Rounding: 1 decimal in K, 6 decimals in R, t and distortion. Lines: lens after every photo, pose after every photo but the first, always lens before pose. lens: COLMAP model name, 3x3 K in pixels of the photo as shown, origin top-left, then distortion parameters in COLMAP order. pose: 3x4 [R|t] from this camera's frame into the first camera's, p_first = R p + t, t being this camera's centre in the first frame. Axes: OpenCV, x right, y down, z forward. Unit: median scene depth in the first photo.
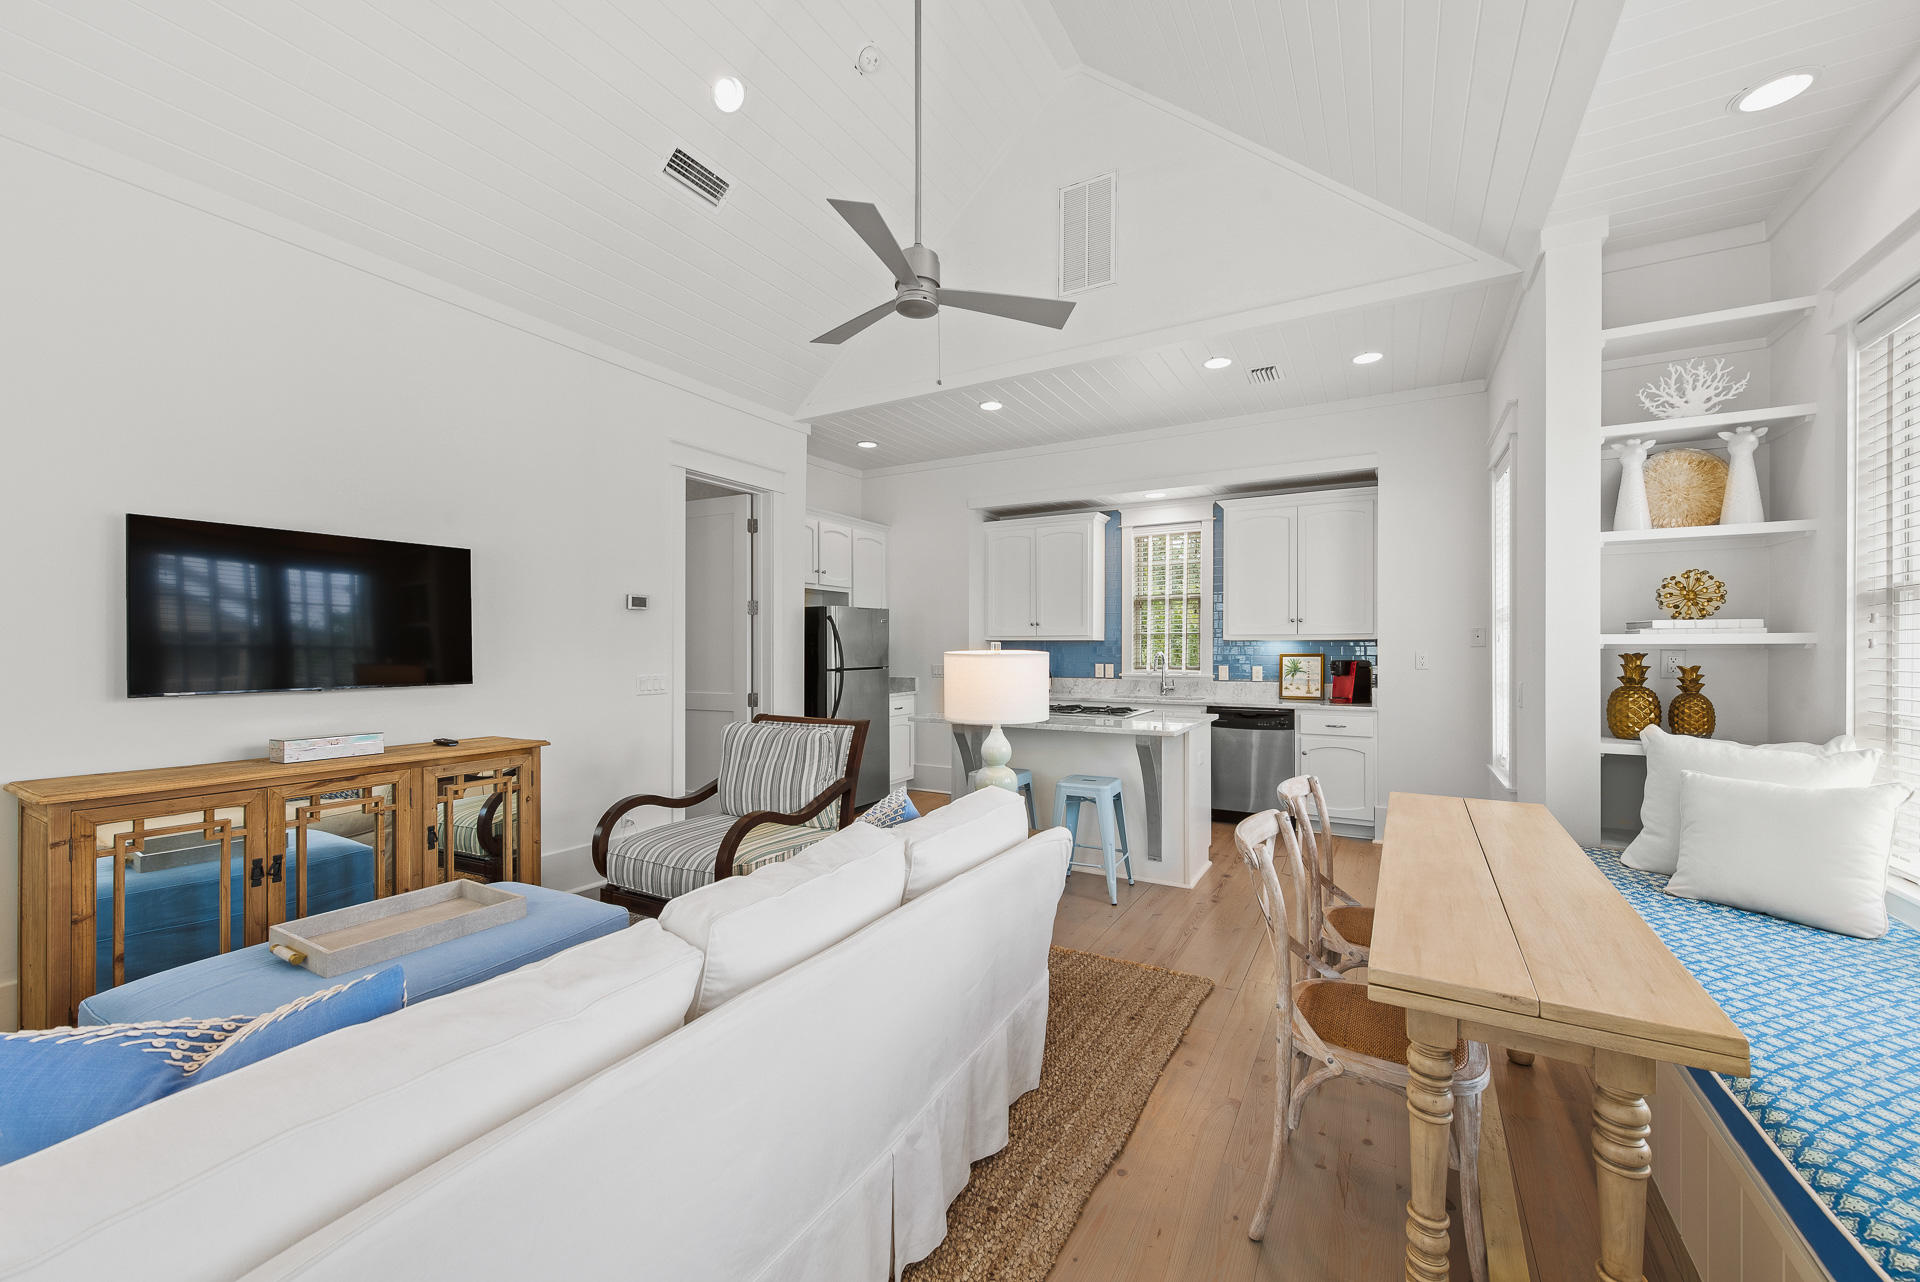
lens RADIAL K [[758.2, 0, 972.7], [0, 758.2, 644.9], [0, 0, 1]] dist [0.019091, -0.000205]
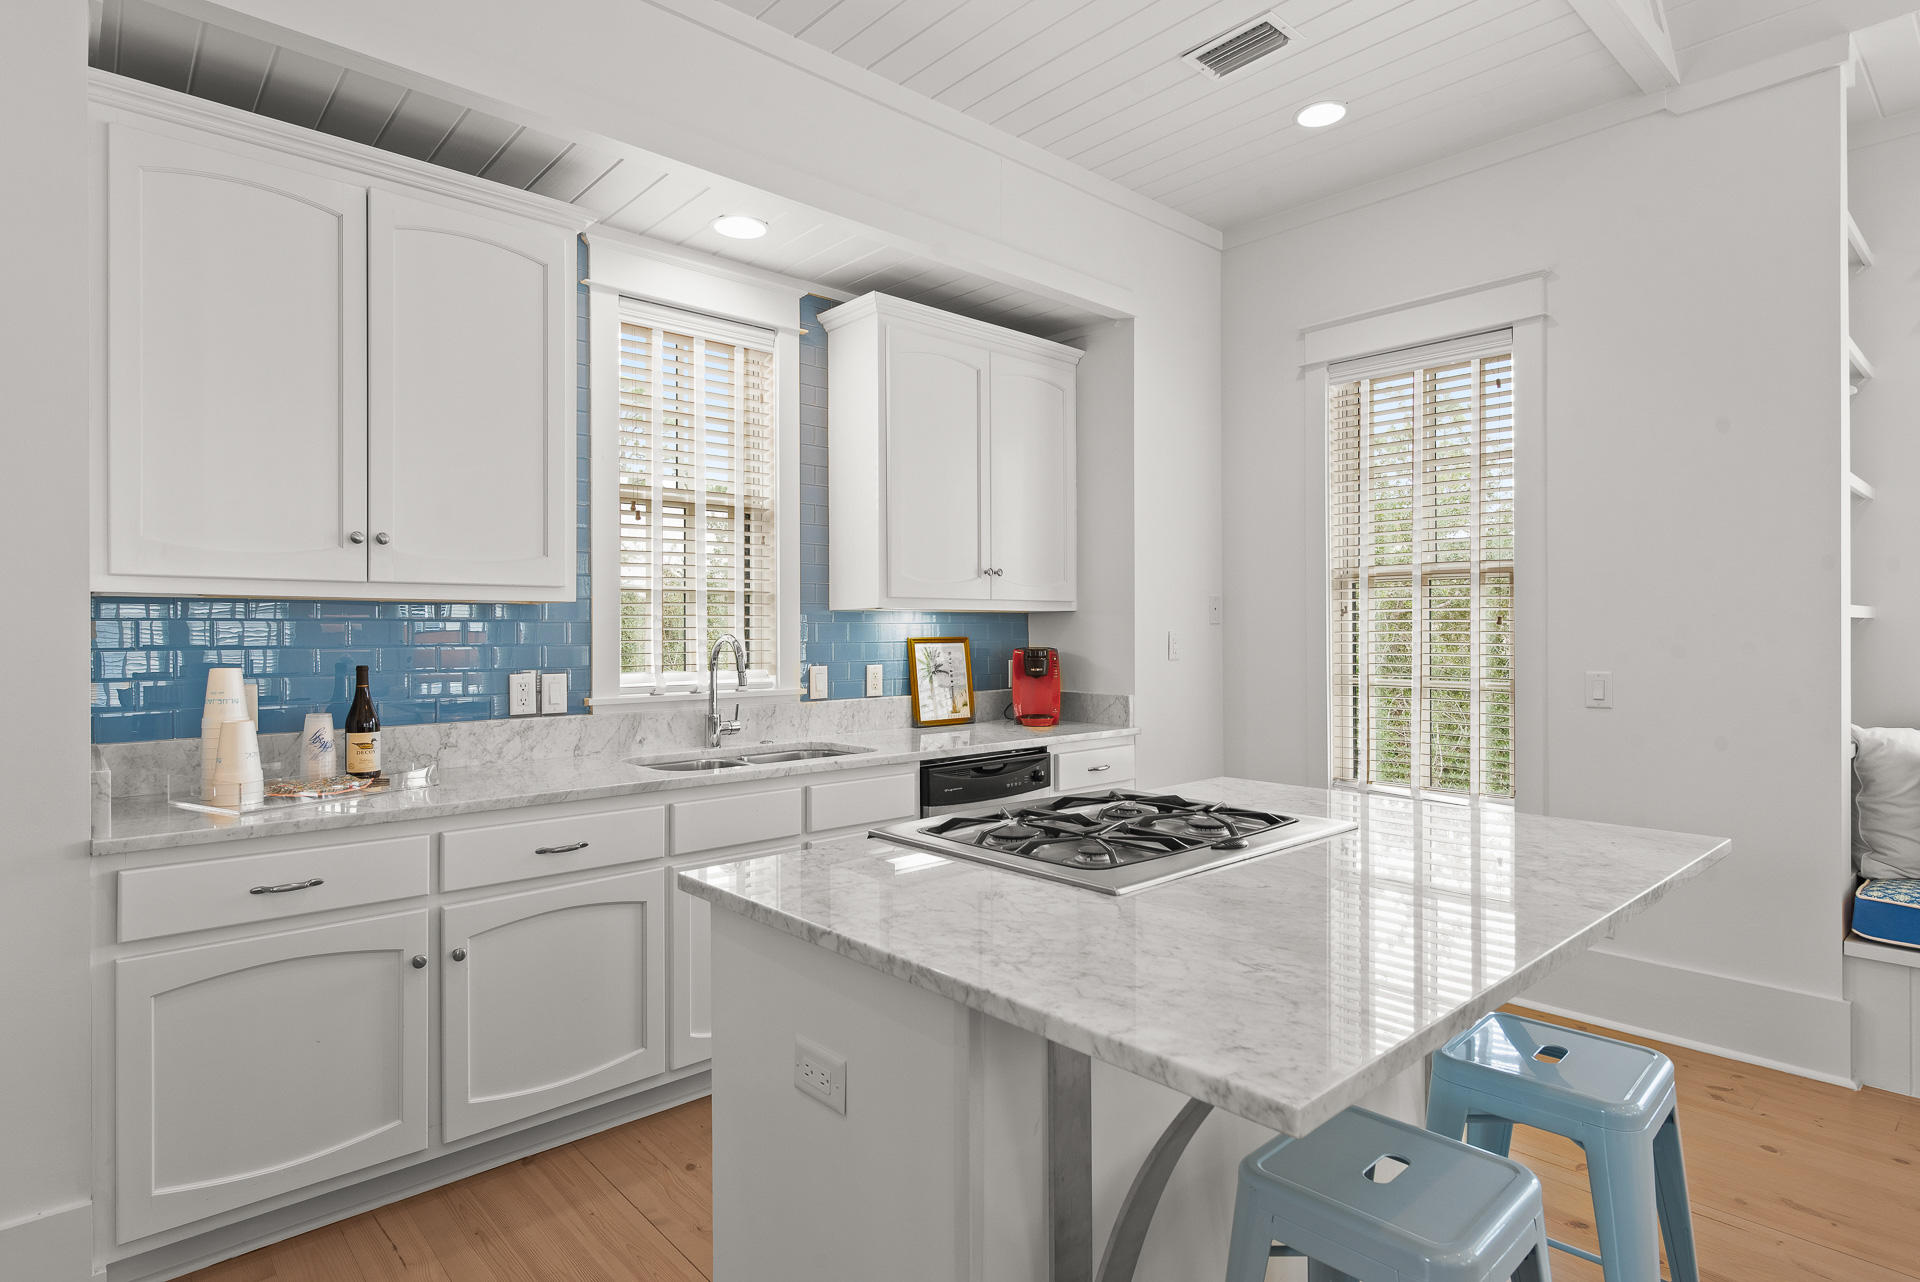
lens RADIAL K [[1016.4, 0, 972.6], [0, 1016.4, 629.3], [0, 0, 1]] dist [0.003541, 0.000272]
pose [[0.328691, -0.001614, 0.944436, -0.210128], [-0.001363, 0.999997, 0.002183, 0.004586], [-0.944436, -0.002005, 0.328688, 0.739362]]
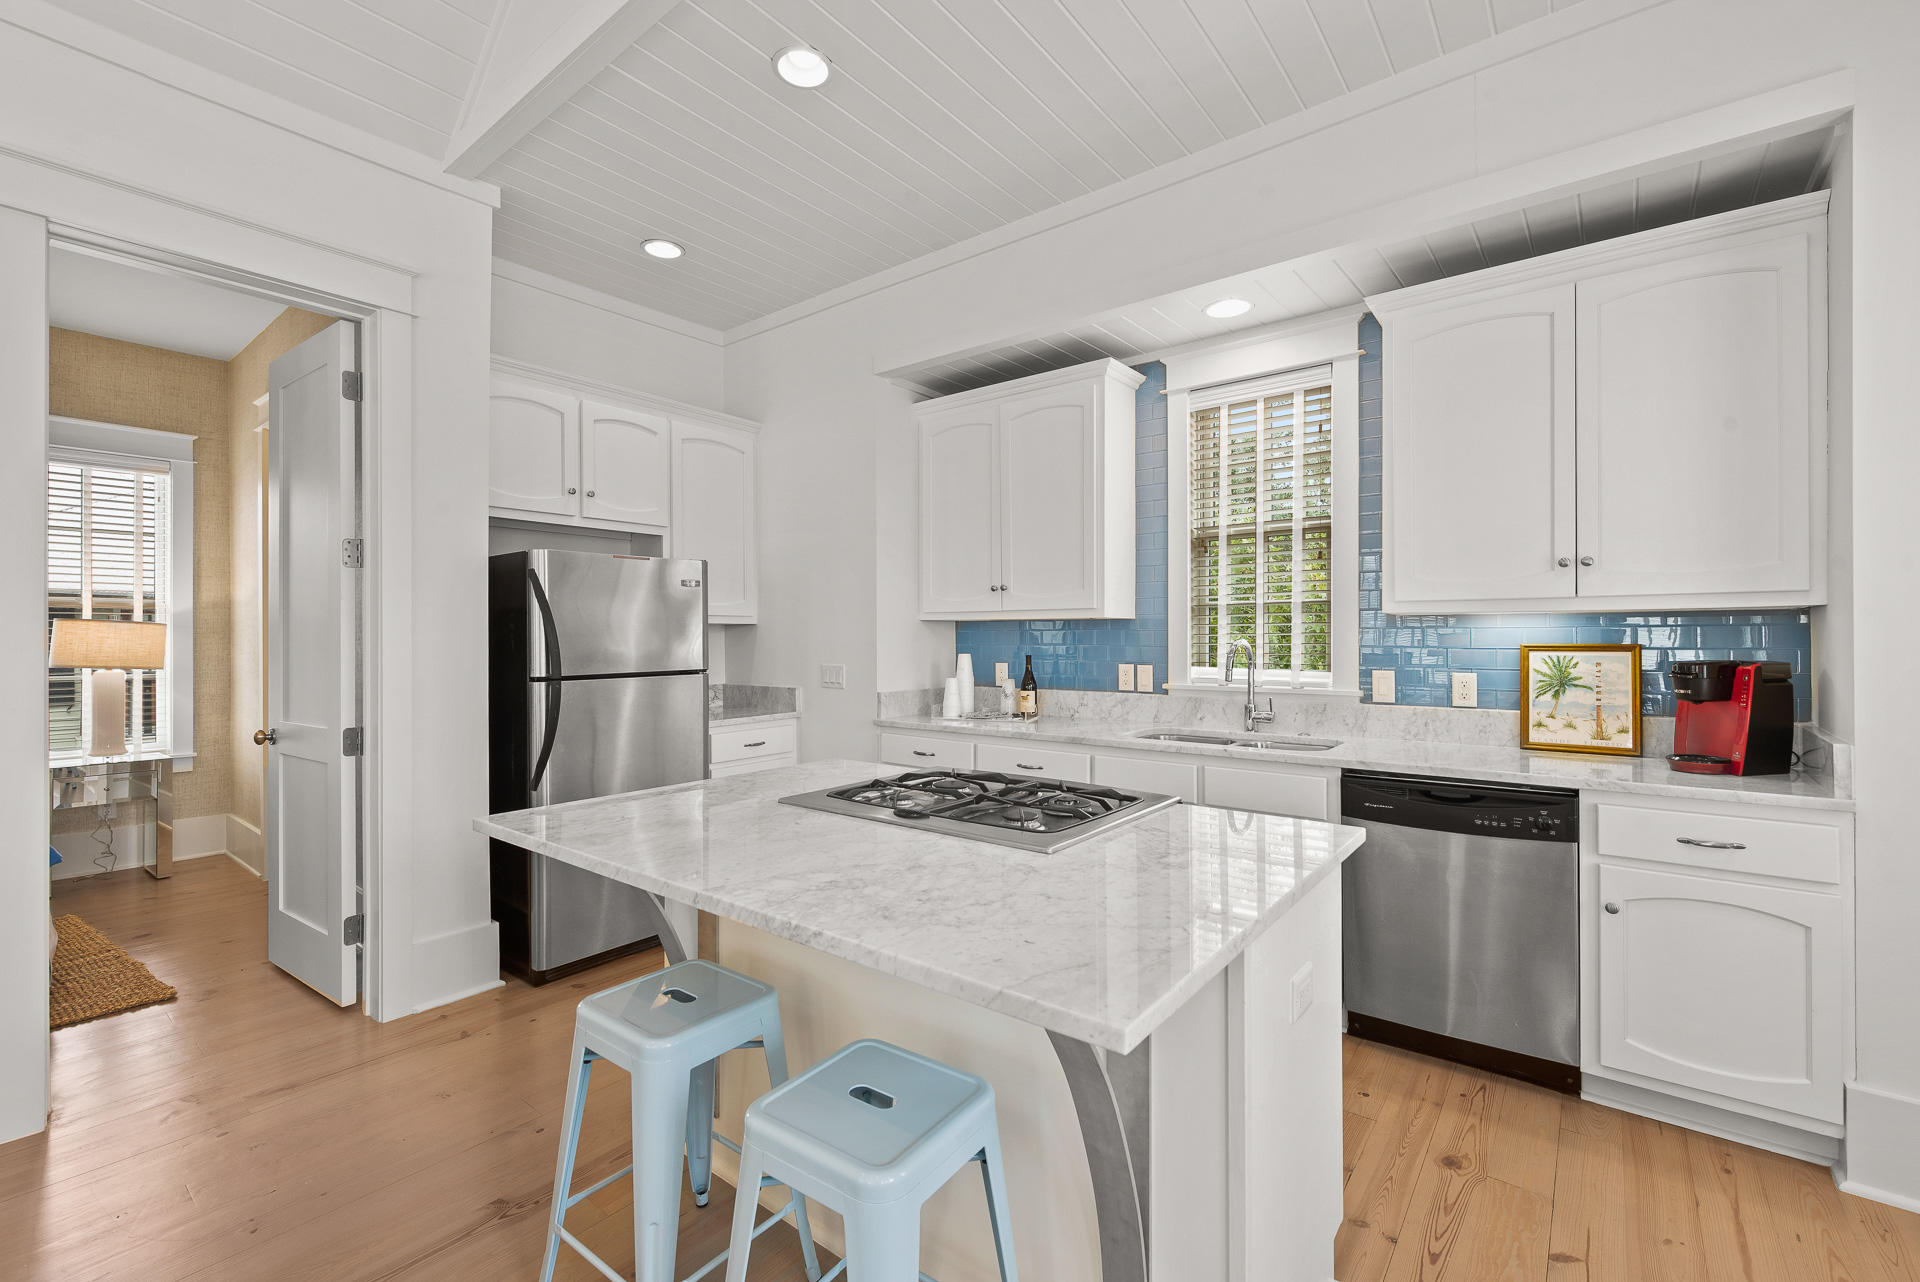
lens RADIAL K [[803.5, 0, 971.3], [0, 803.5, 641.3], [0, 0, 1]] dist [0.007802, -0.000108]
pose [[0.986879, -0.002338, -0.161447, 0.168213], [0.003871, 0.999950, 0.009184, 0.004479], [0.161417, -0.009689, 0.986839, 0.494581]]
